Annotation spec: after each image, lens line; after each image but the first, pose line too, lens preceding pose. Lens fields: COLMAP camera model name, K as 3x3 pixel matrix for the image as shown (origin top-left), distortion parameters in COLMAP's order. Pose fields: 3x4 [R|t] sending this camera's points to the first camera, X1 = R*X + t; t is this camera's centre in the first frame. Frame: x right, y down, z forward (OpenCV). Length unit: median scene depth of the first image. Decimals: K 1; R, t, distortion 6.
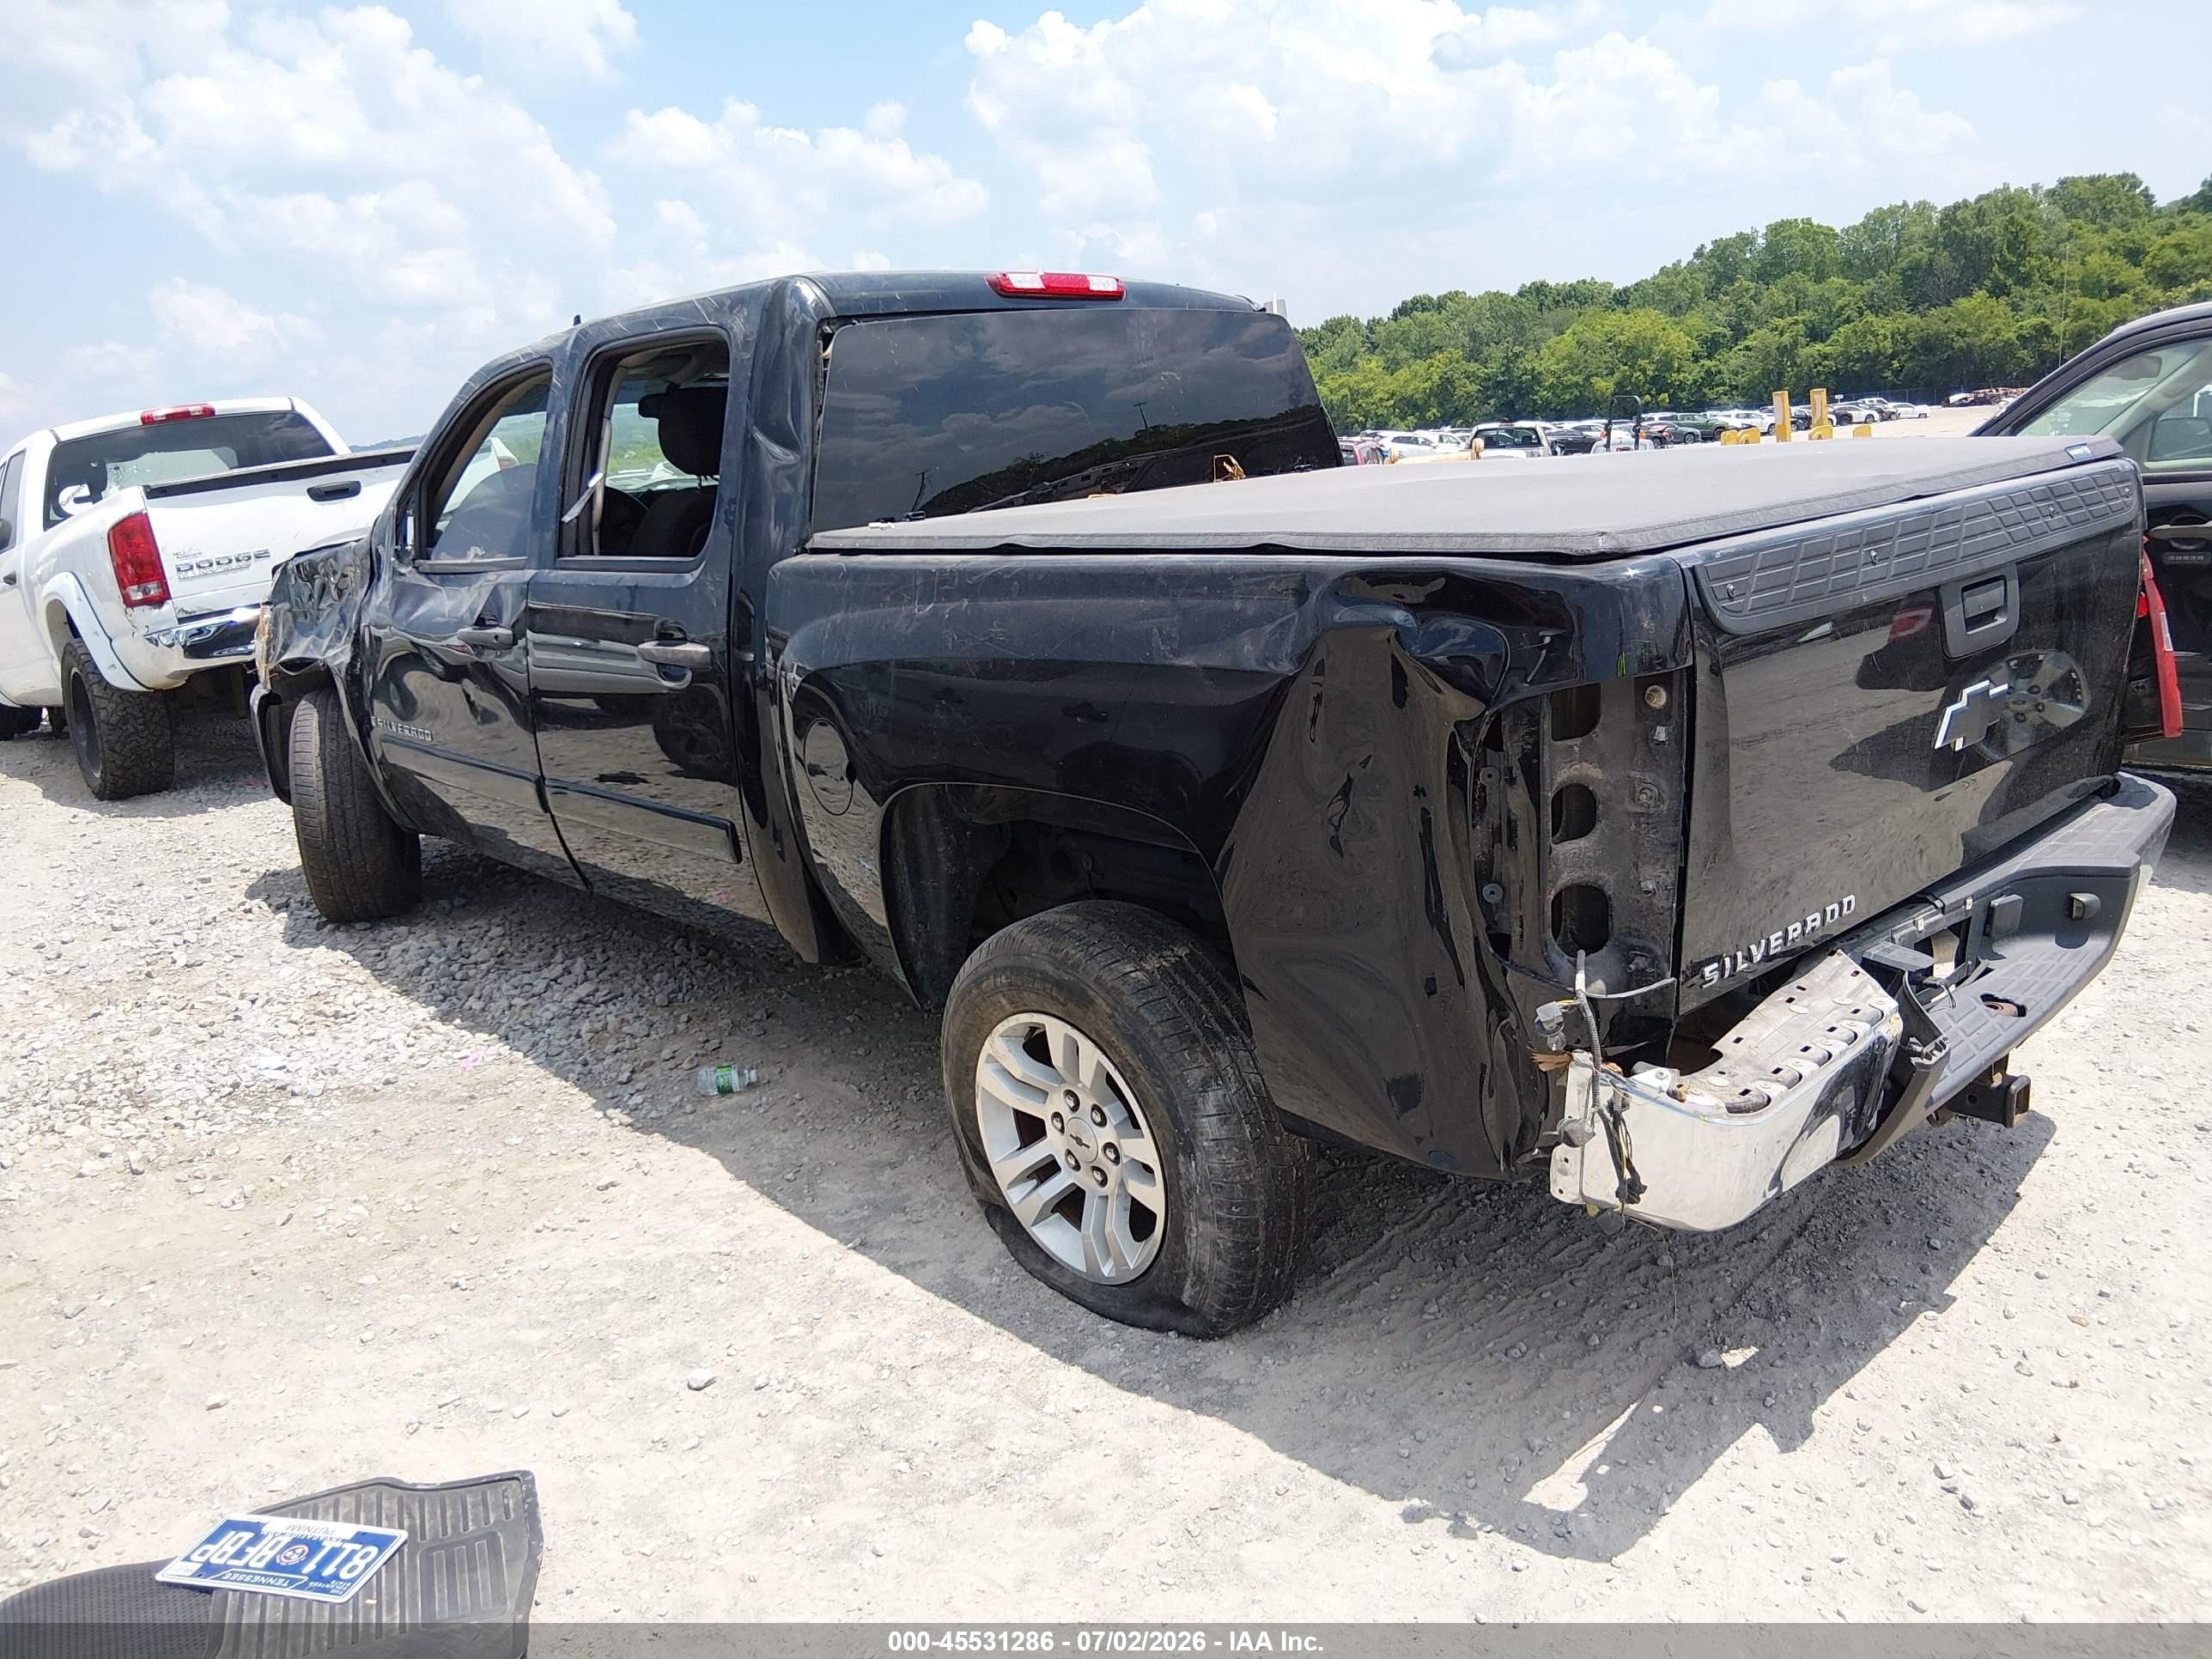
lens RADIAL K [[1686.2, 0, 1092.7], [0, 1686.2, 832.2], [0, 0, 1]] dist [0.103252, -0.191252]
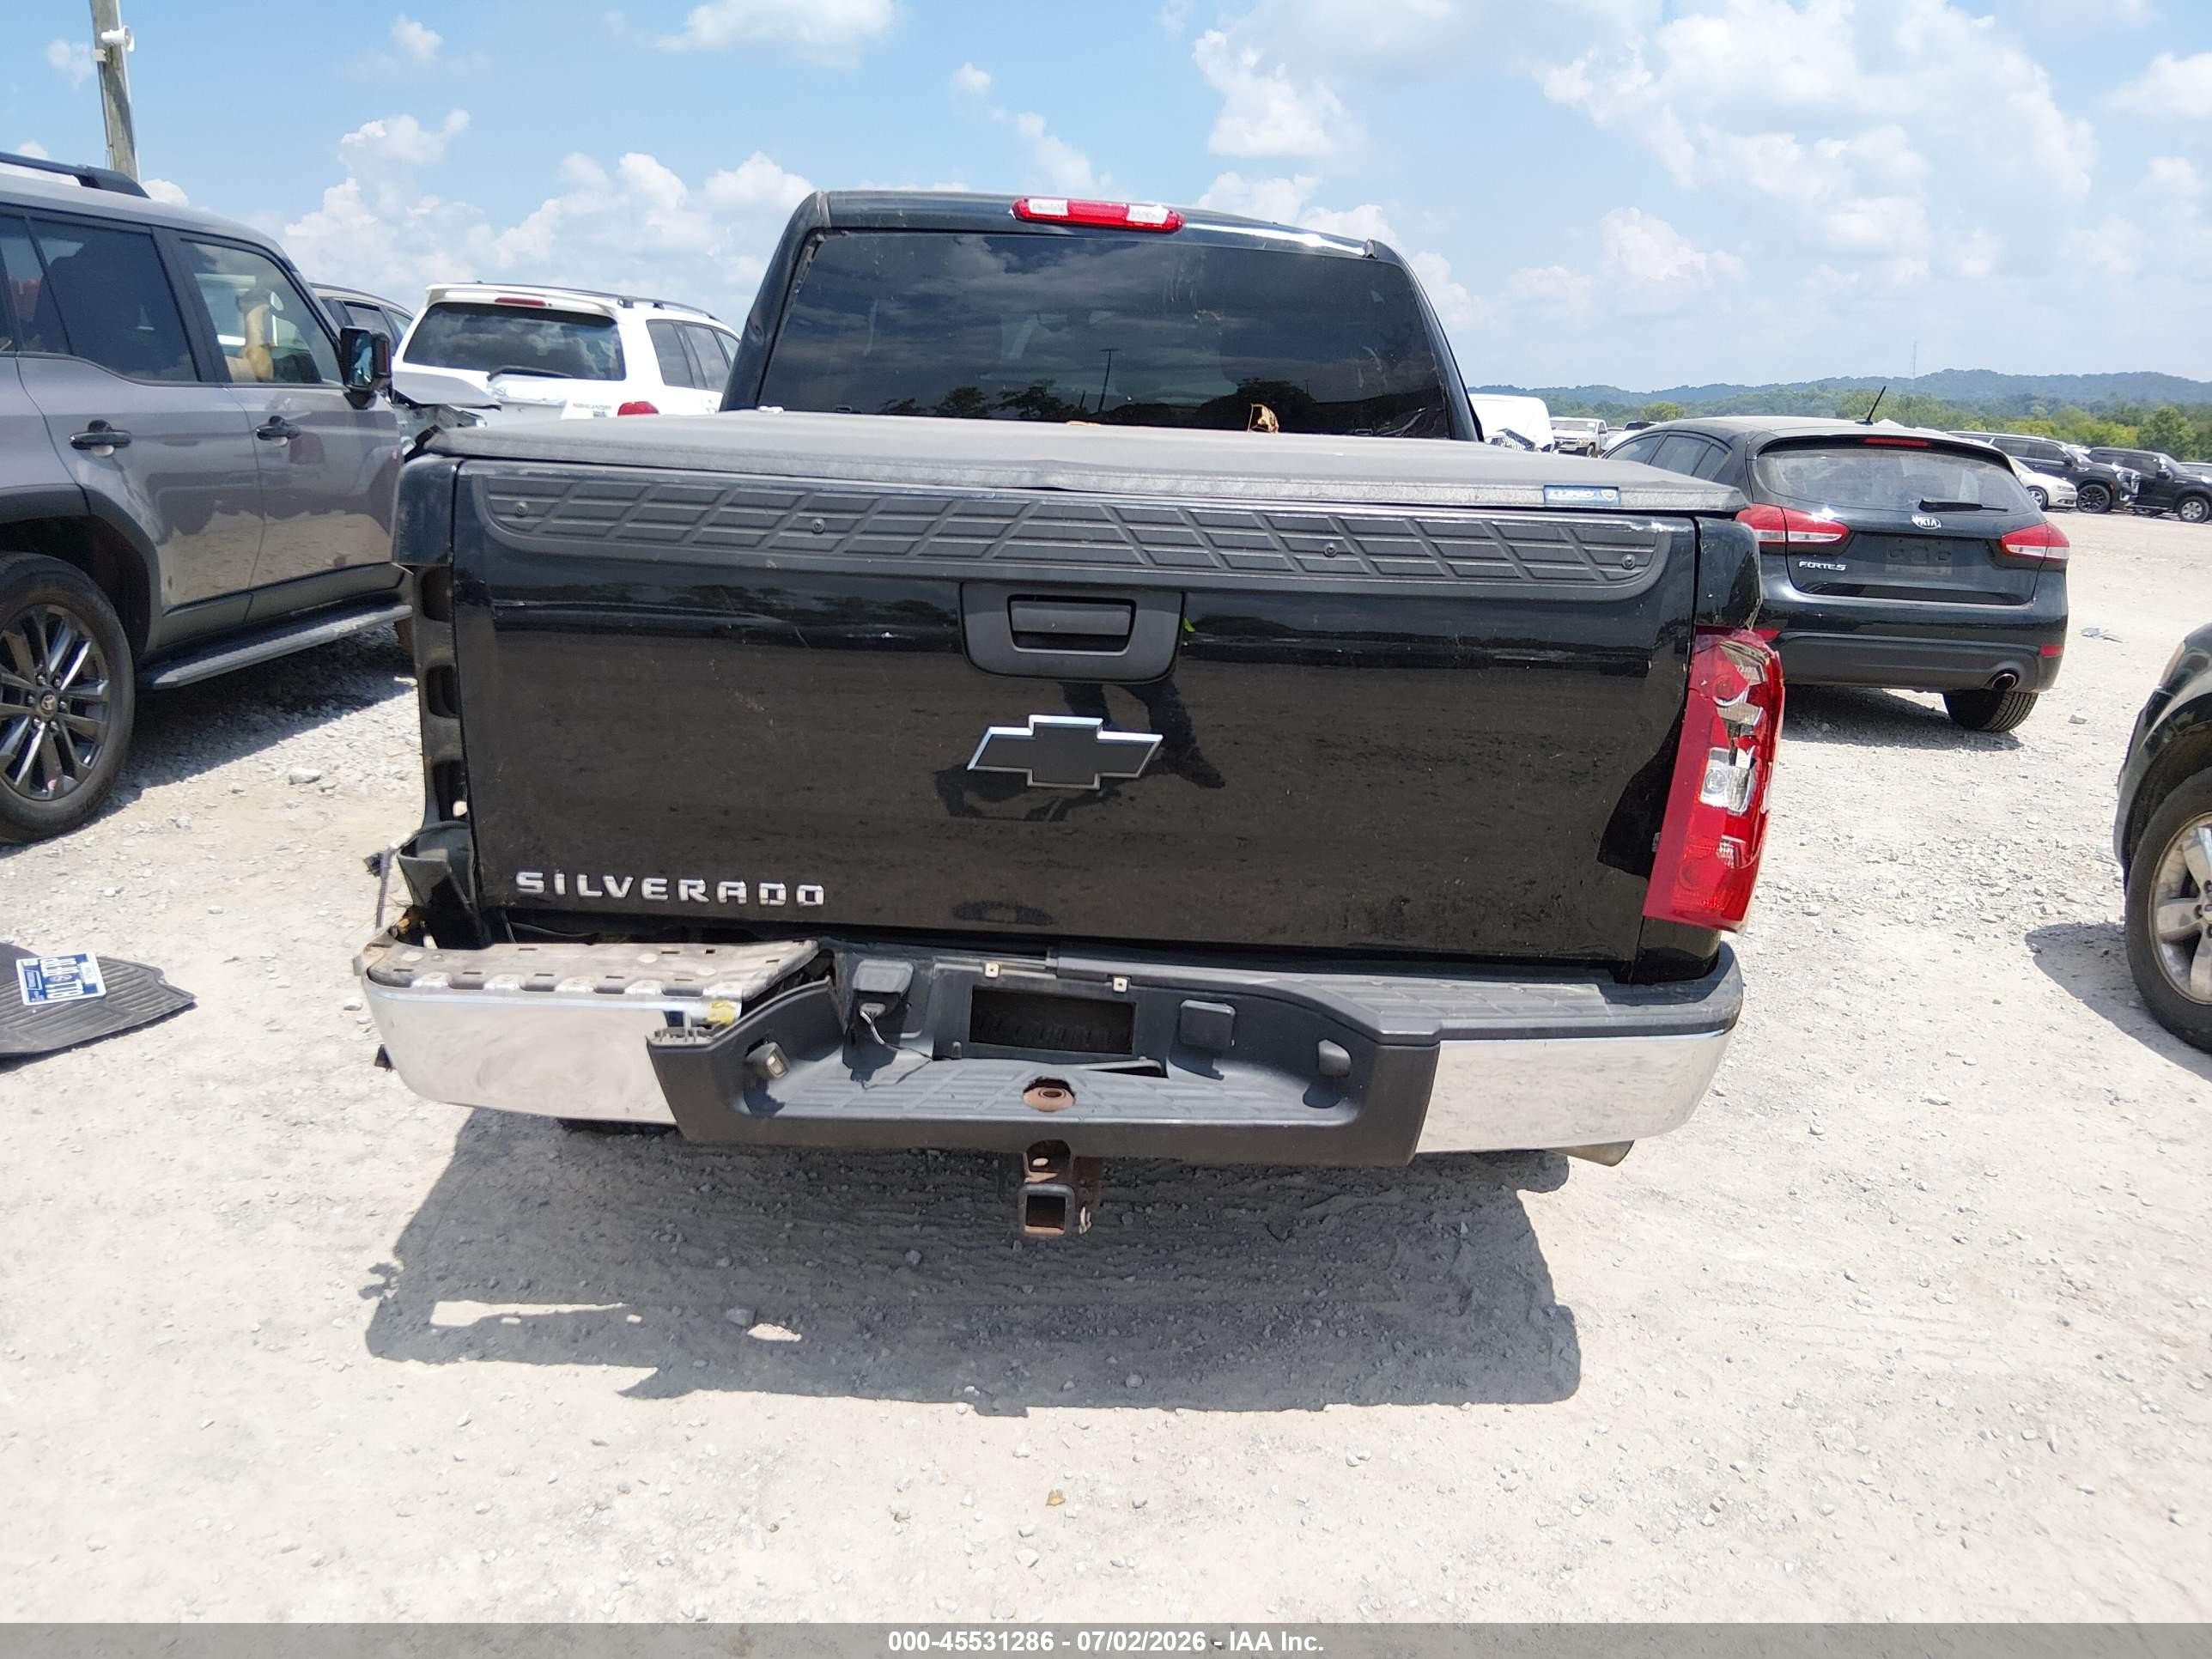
lens RADIAL K [[1681.7, 0, 1098.9], [0, 1681.7, 828.2], [0, 0, 1]] dist [0.103950, -0.171581]
pose [[0.724834, 0.279718, -0.629582, 0.832618], [-0.261649, 0.957161, 0.124025, -0.110135], [0.637303, 0.074832, 0.766971, 0.282773]]
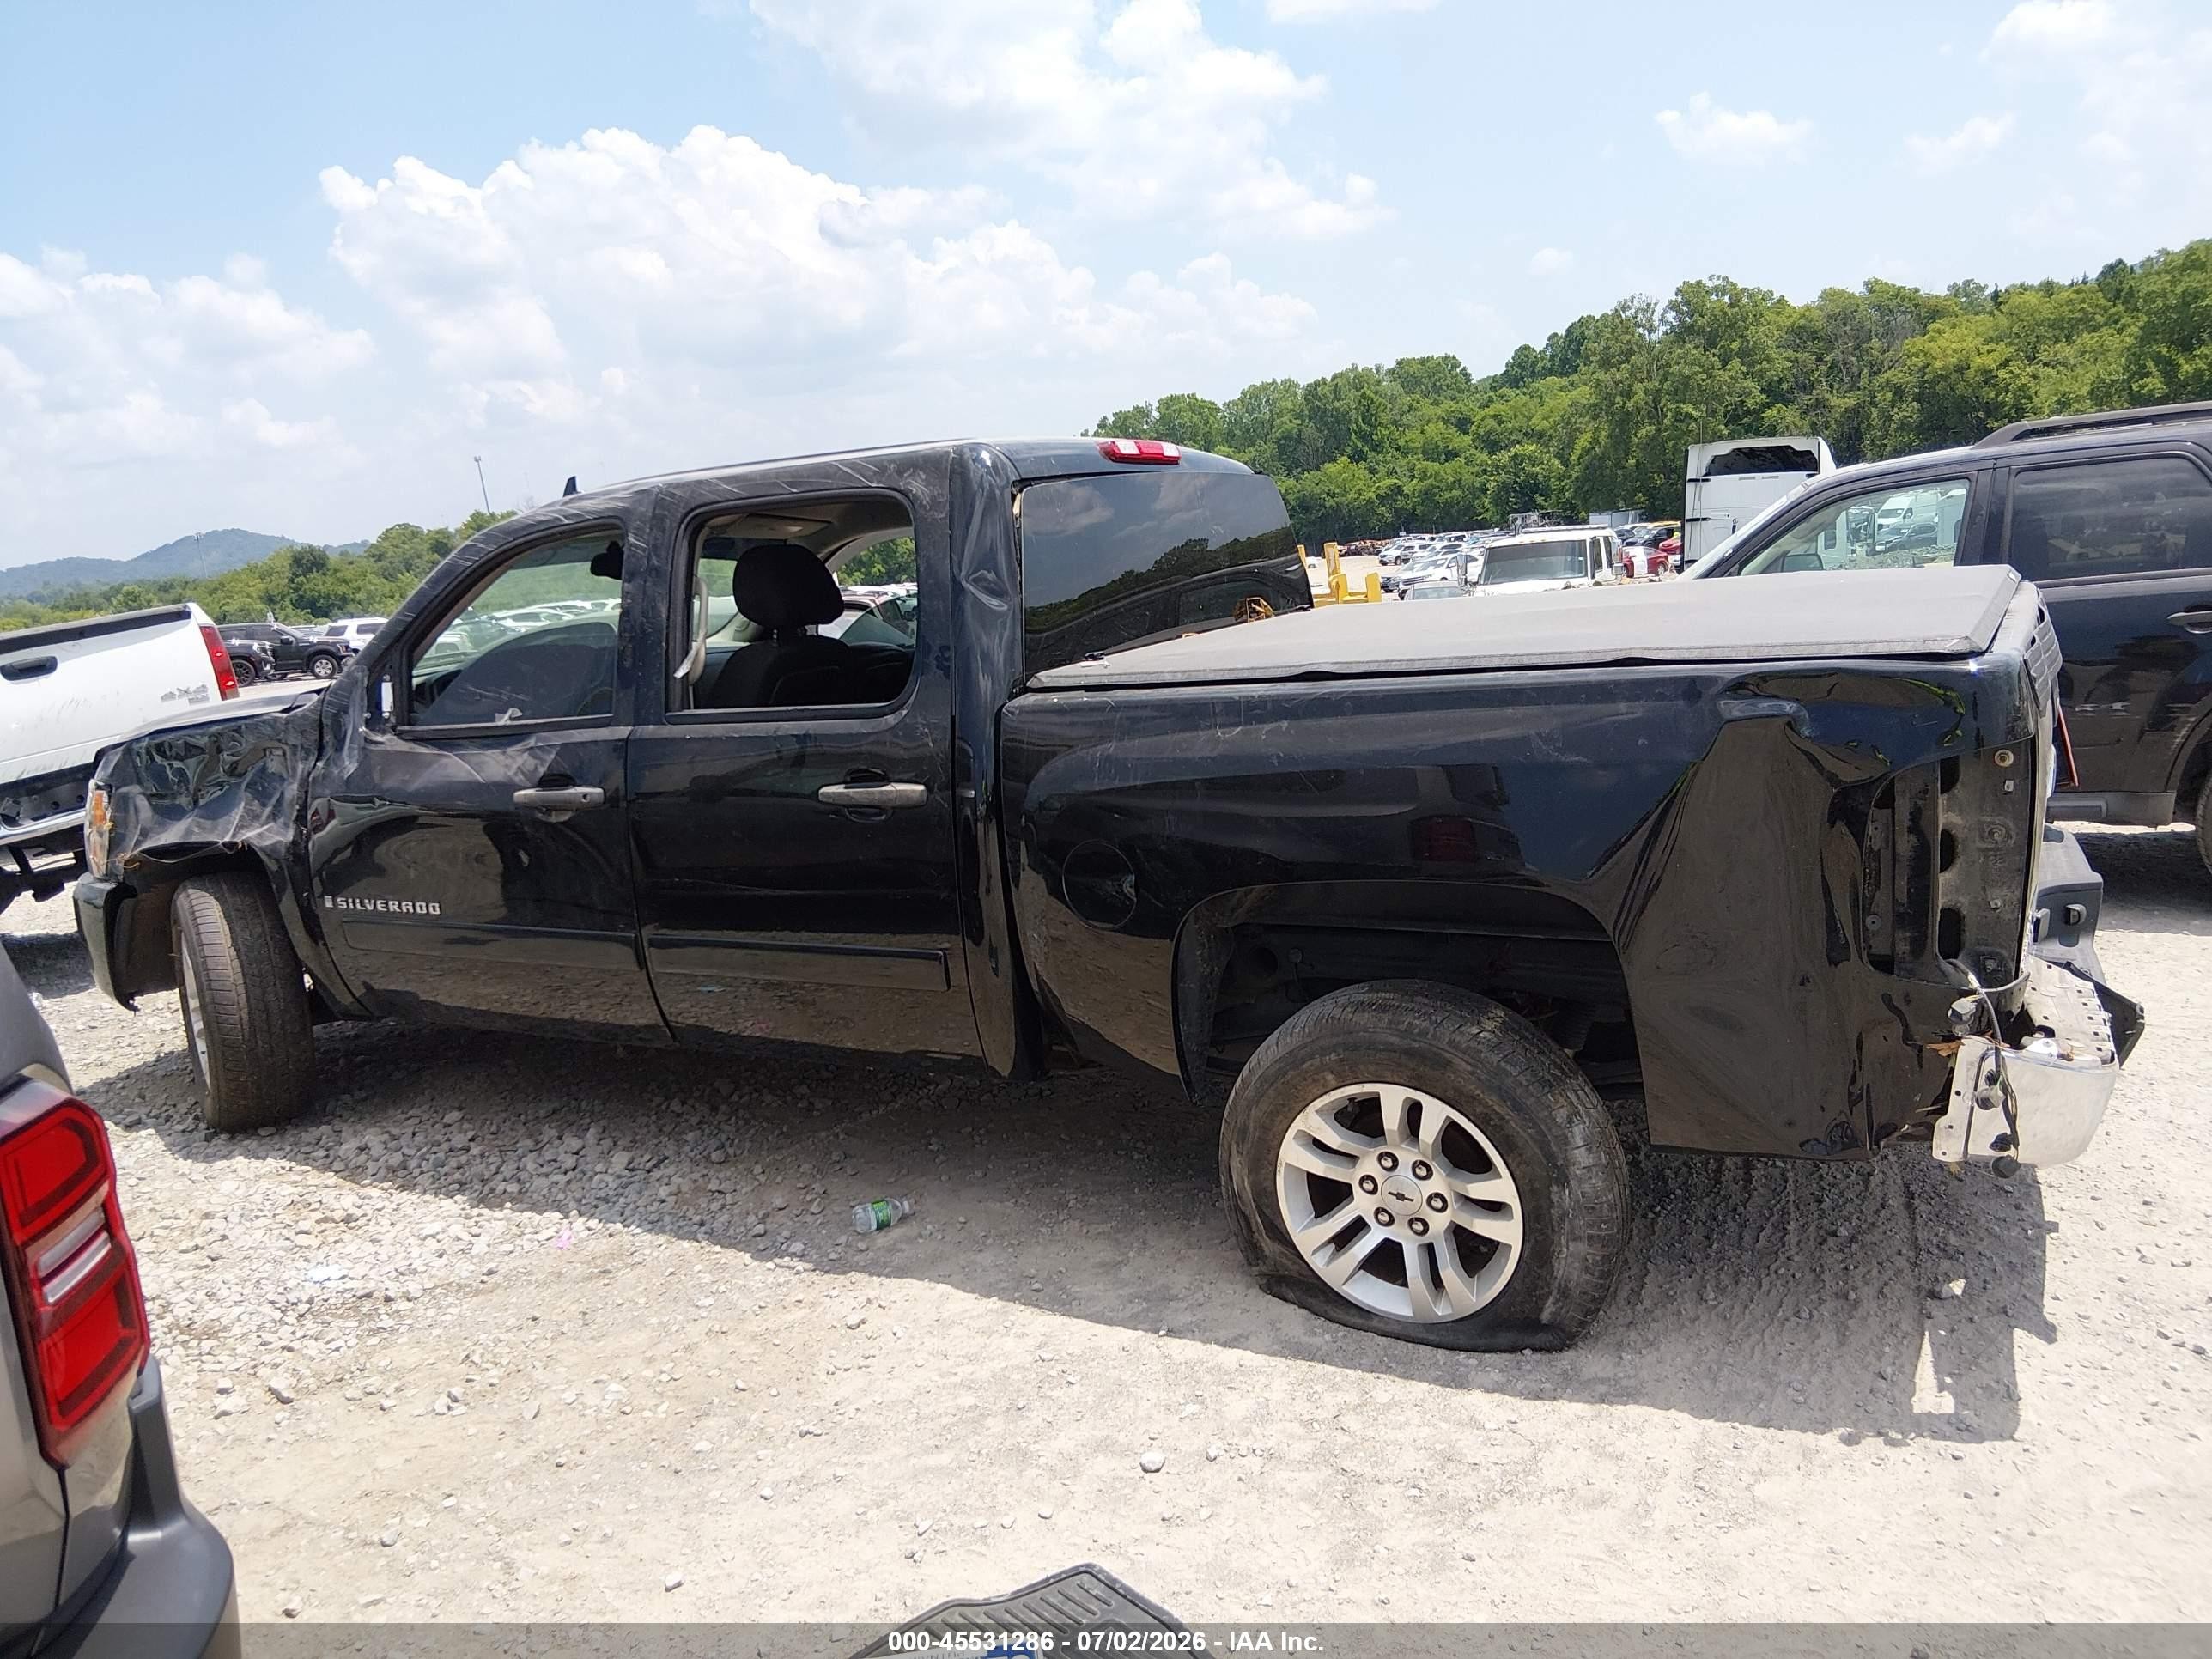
lens RADIAL K [[1686.2, 0, 1092.7], [0, 1686.2, 832.2], [0, 0, 1]] dist [0.103252, -0.191252]
pose [[0.947310, -0.064522, 0.313753, -0.478013], [0.091850, 0.993086, -0.073096, 0.005952], [-0.306867, 0.098063, 0.946687, -0.021315]]
